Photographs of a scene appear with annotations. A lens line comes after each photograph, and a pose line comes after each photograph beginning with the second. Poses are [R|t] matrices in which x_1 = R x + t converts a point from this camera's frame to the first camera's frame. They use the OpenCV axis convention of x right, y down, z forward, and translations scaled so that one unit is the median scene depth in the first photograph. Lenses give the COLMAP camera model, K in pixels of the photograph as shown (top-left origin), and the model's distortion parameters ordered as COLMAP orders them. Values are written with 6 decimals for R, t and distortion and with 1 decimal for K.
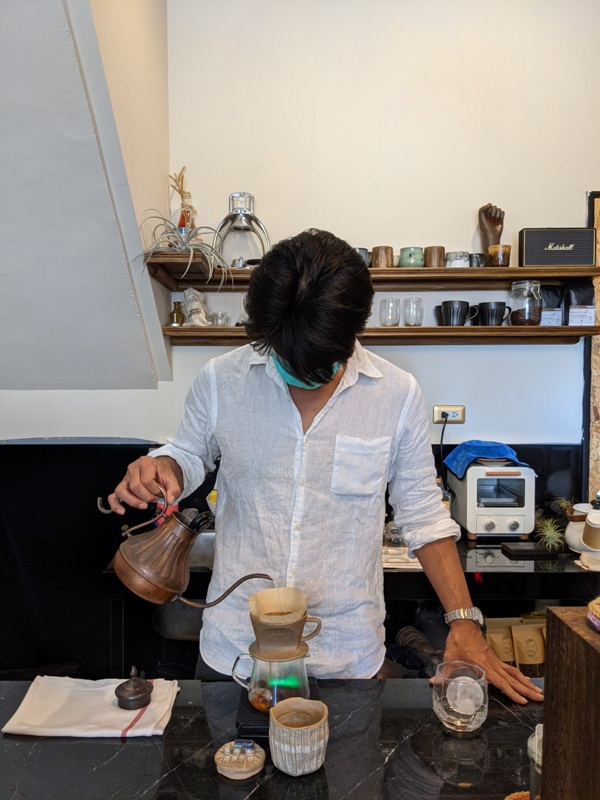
lens RADIAL K [[645.9, 0, 297.2], [0, 645.9, 413.2], [0, 0, 1]] dist [0.080223, -0.161751]
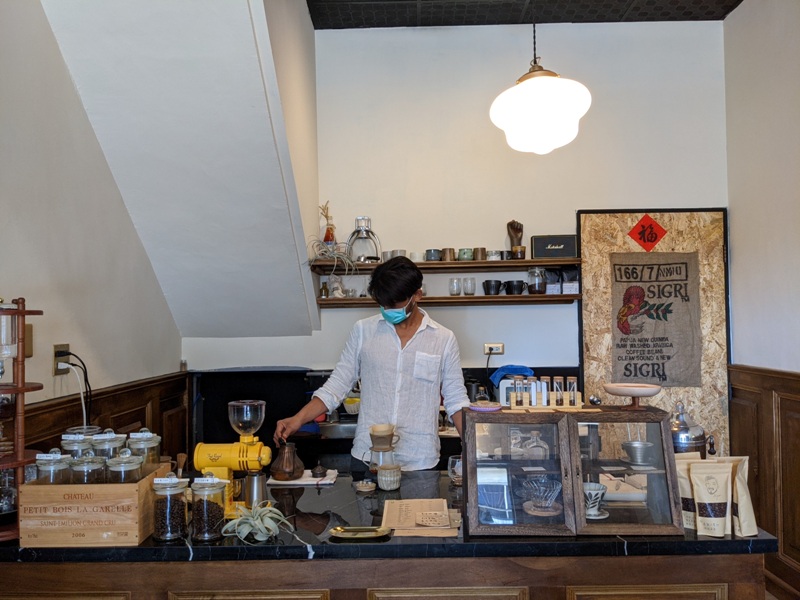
lens RADIAL K [[608.5, 0, 403.3], [0, 608.5, 310.6], [0, 0, 1]] dist [0.054529, -0.074563]
pose [[0.999723, -0.014933, -0.018216, 0.042240], [0.013691, 0.997692, -0.066502, 0.004798], [0.019167, 0.066234, 0.997620, -0.537463]]
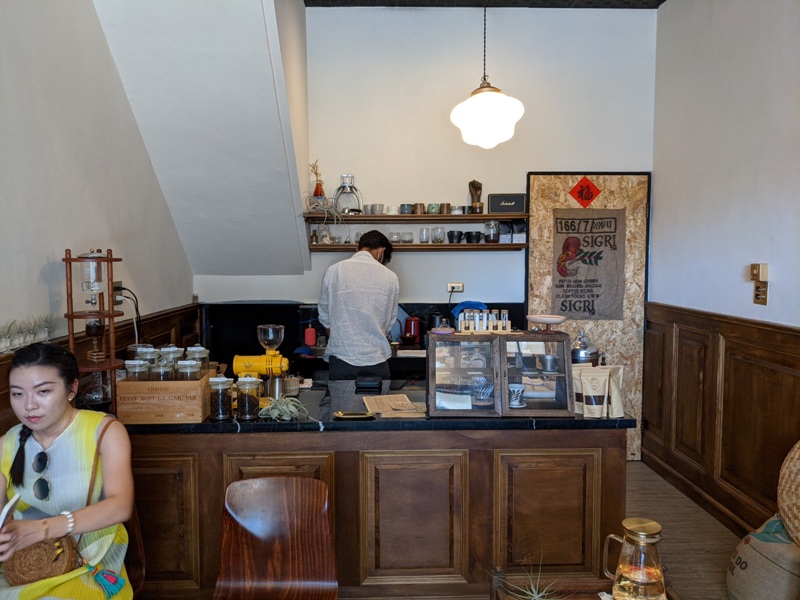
lens RADIAL K [[590.9, 0, 400.7], [0, 590.9, 310.4], [0, 0, 1]] dist [0.061835, -0.070108]
pose [[0.999682, -0.003909, 0.024902, 0.028681], [0.002894, 0.999170, 0.040637, -0.002666], [-0.025040, -0.040552, 0.998864, -0.805025]]
